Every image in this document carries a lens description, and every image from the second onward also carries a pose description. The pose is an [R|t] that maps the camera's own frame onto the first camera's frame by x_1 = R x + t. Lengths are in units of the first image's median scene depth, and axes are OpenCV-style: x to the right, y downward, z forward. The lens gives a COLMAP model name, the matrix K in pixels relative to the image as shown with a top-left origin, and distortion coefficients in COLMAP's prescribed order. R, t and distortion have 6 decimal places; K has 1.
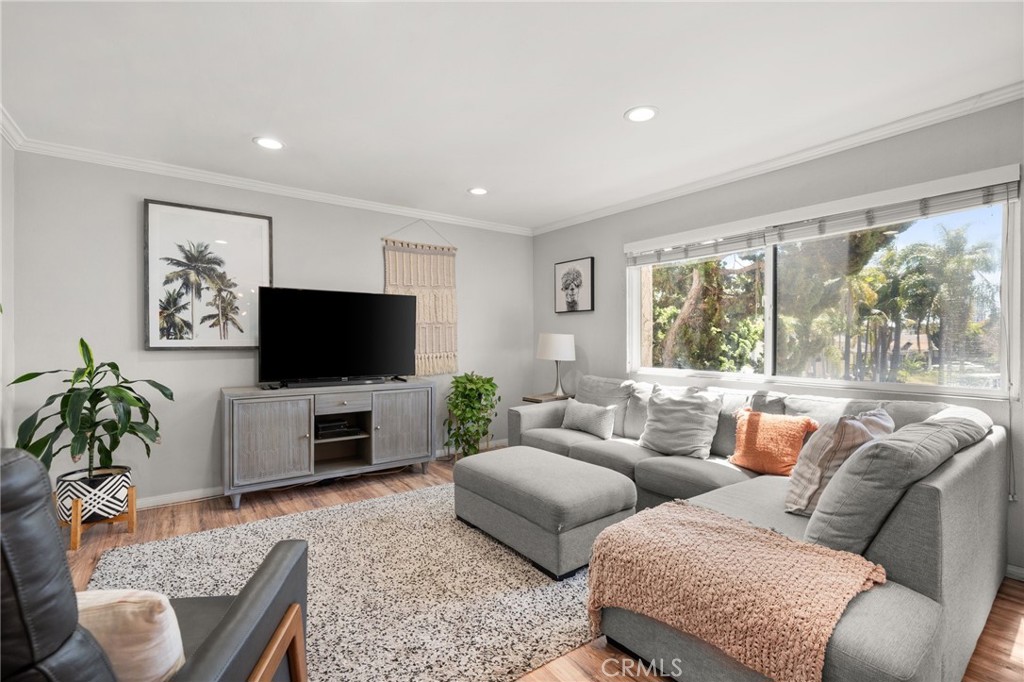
lens RADIAL K [[455.4, 0, 518.2], [0, 455.4, 342.6], [0, 0, 1]] dist [-0.015205, 0.000232]
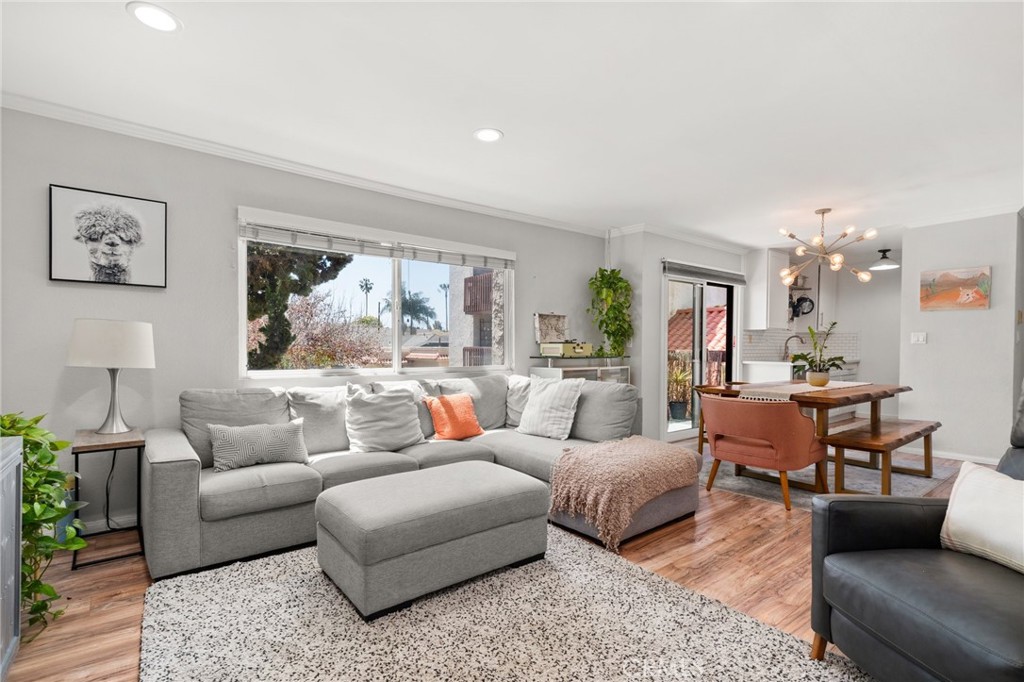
lens RADIAL K [[473.5, 0, 507.6], [0, 473.5, 352.2], [0, 0, 1]] dist [0.000858, -0.000102]
pose [[-0.011723, -0.014971, 0.999819, -0.697668], [0.000158, 0.999888, 0.014974, 0.012948], [-0.999931, 0.000333, -0.011719, 0.741694]]
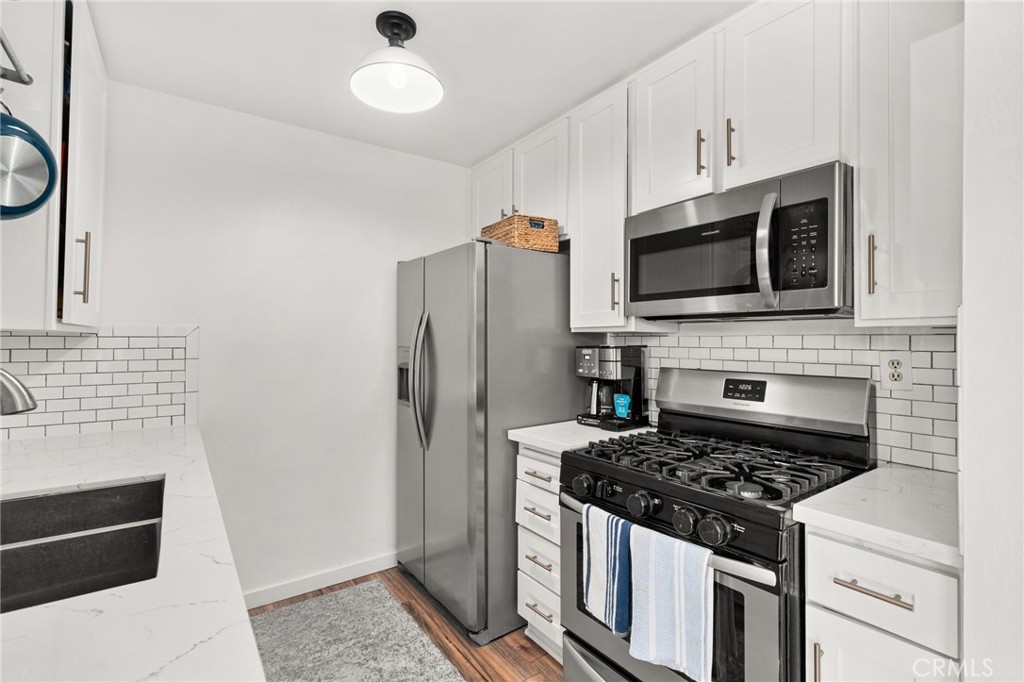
lens RADIAL K [[473.5, 0, 512.0], [0, 473.5, 338.8], [0, 0, 1]] dist [0.000858, -0.000102]
pose [[-0.999612, -0.000875, 0.027842, 1.139256], [-0.000764, 0.999992, 0.004019, -0.043515], [-0.027846, 0.003997, -0.999604, -0.350102]]
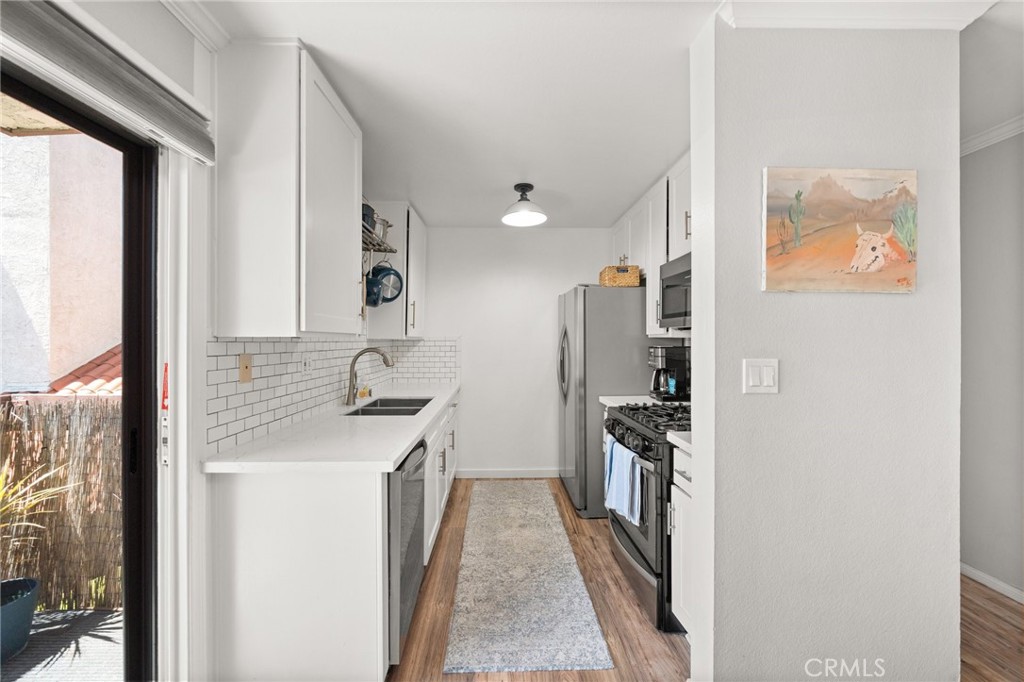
lens RADIAL K [[398.8, 0, 507.0], [0, 398.8, 339.6], [0, 0, 1]] dist [-0.004357, 0.000038]
pose [[-0.812084, 0.002150, 0.583537, 0.797056], [0.004103, 0.999990, 0.002025, -0.048874], [-0.583526, 0.004038, -0.812084, -0.126443]]
